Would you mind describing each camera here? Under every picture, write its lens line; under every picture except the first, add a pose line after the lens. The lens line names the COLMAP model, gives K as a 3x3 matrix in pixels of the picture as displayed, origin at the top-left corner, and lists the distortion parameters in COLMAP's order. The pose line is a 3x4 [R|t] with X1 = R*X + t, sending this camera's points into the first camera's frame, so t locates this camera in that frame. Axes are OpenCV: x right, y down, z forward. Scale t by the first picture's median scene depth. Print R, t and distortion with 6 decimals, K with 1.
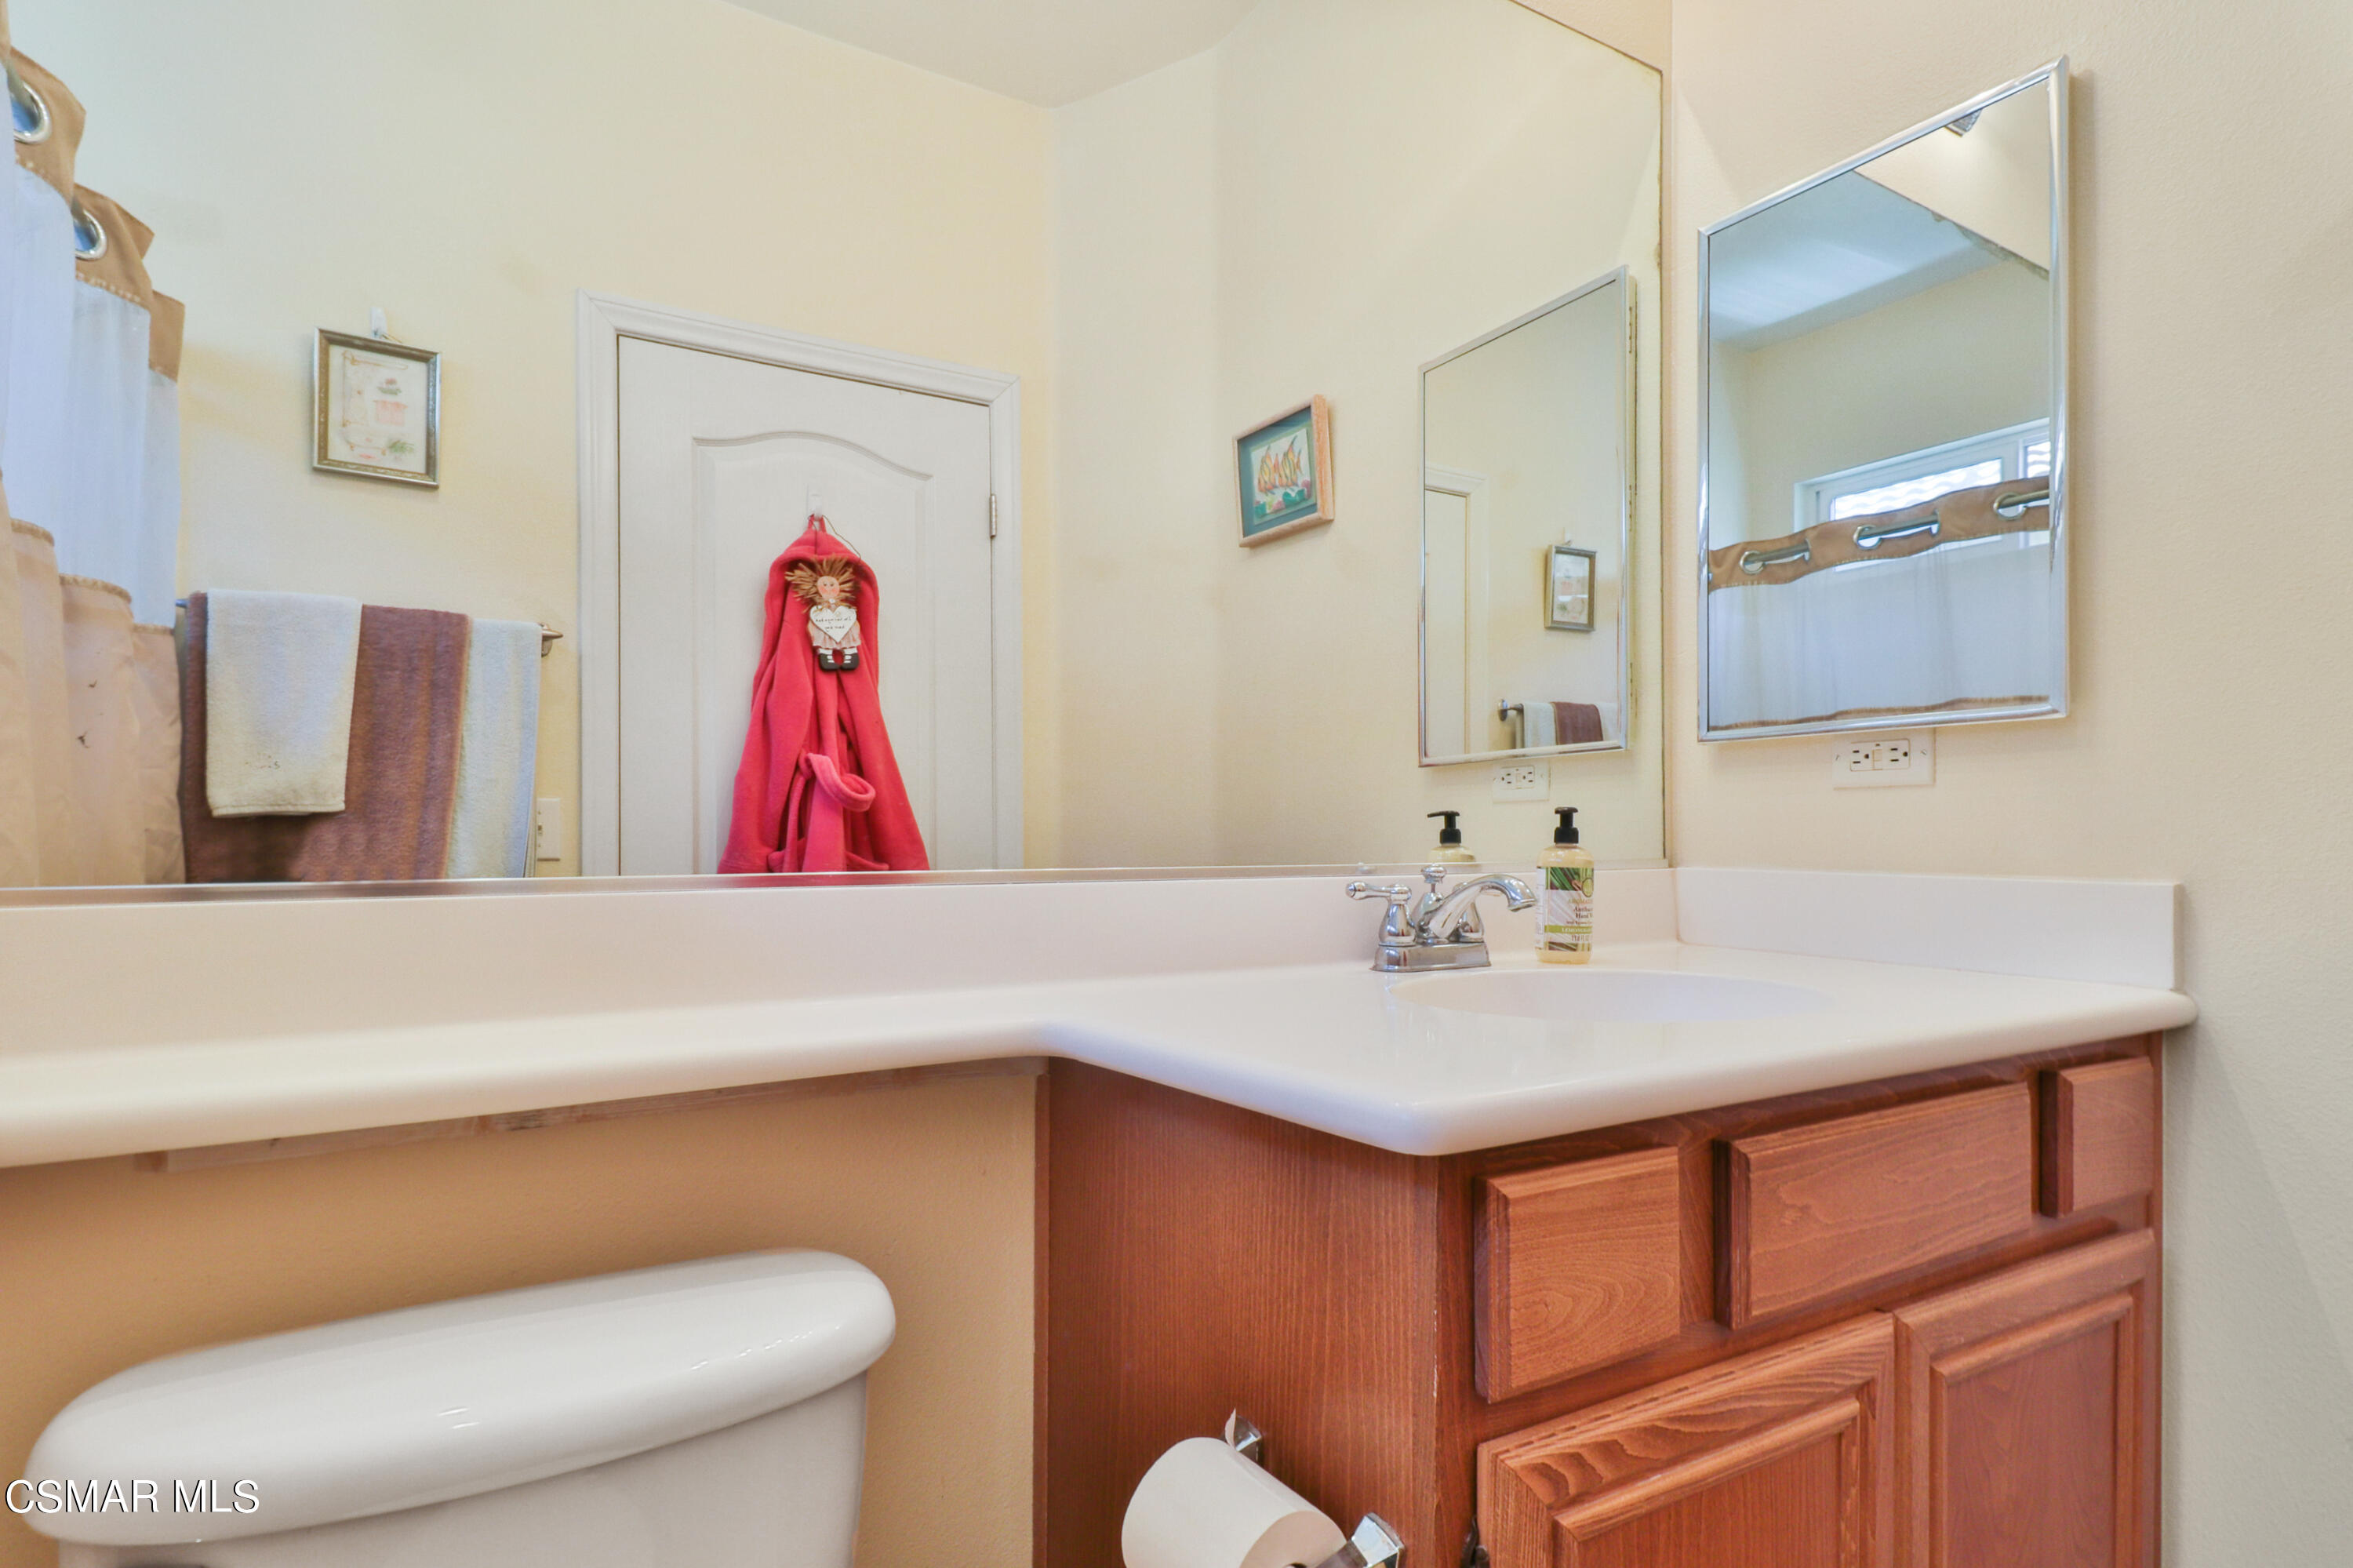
lens RADIAL K [[1211.6, 0, 1173.6], [0, 1211.6, 770.6], [0, 0, 1]] dist [0.025627, -0.013170]
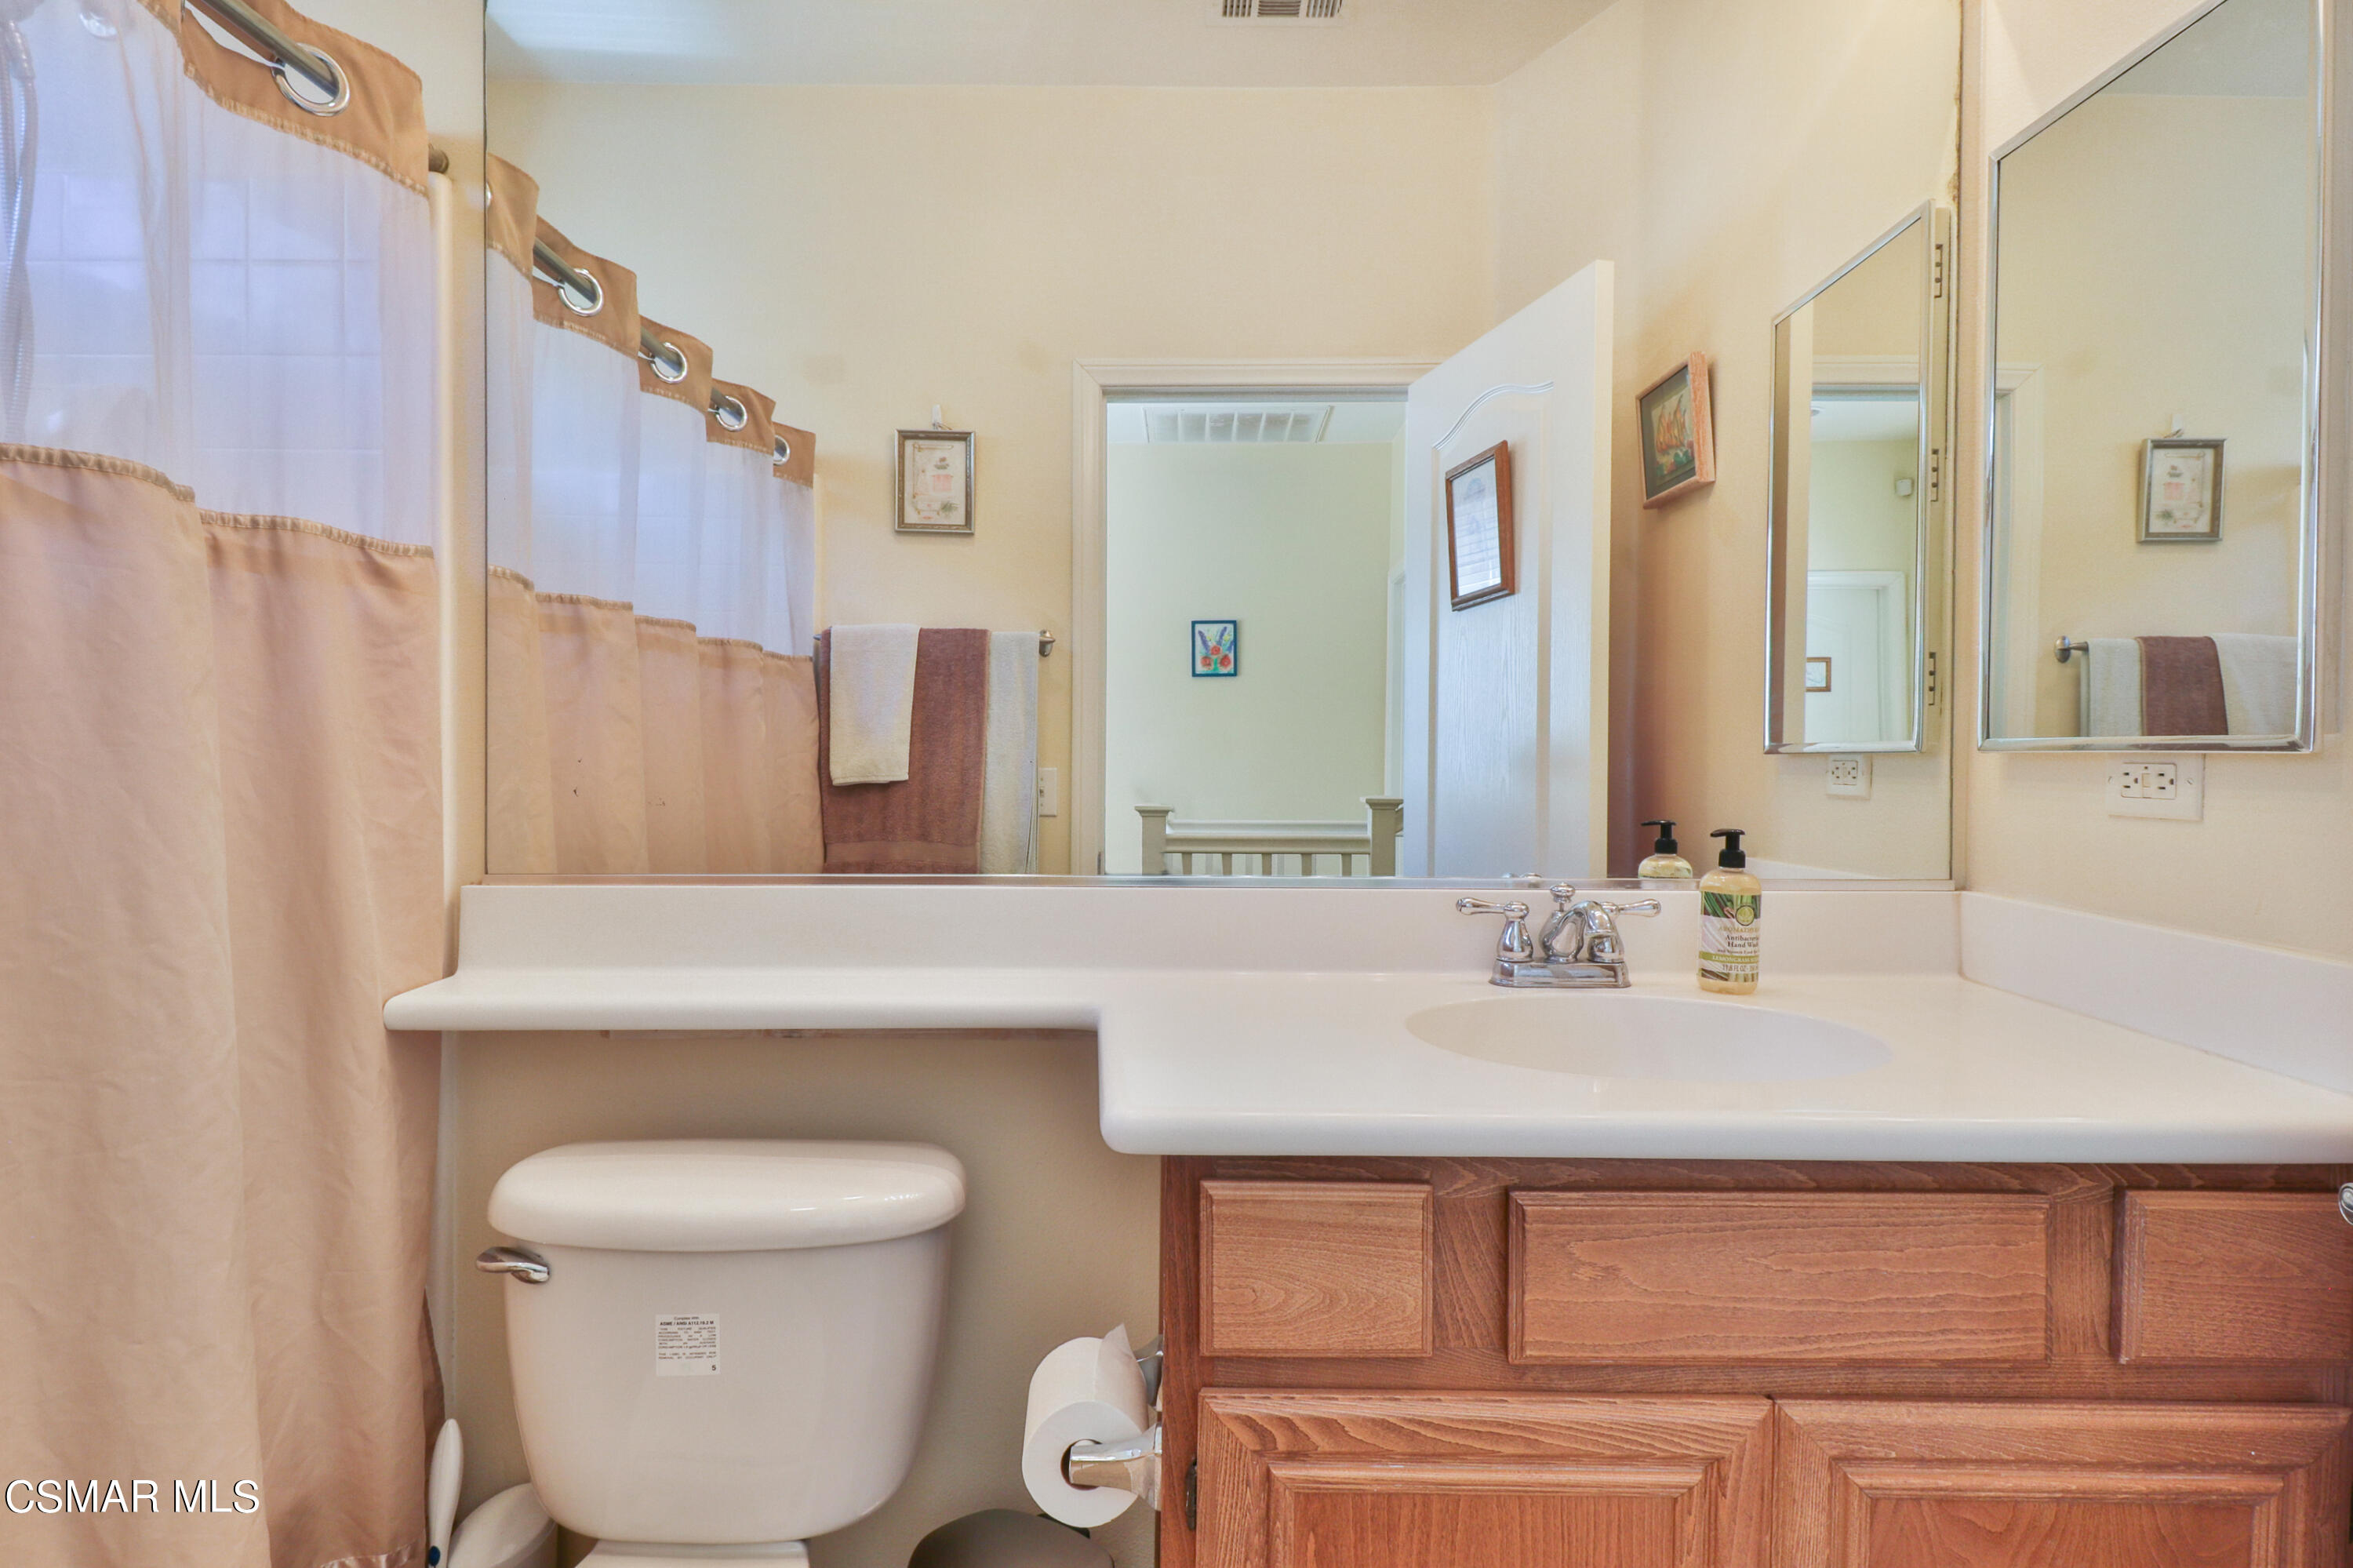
lens RADIAL K [[1215.3, 0, 1177.4], [0, 1215.3, 688.4], [0, 0, 1]] dist [0.040244, -0.027285]
pose [[0.862662, -0.021884, -0.505307, 0.435908], [0.022361, 0.999737, -0.005122, -0.086208], [0.505286, -0.006881, 0.862925, -0.059887]]
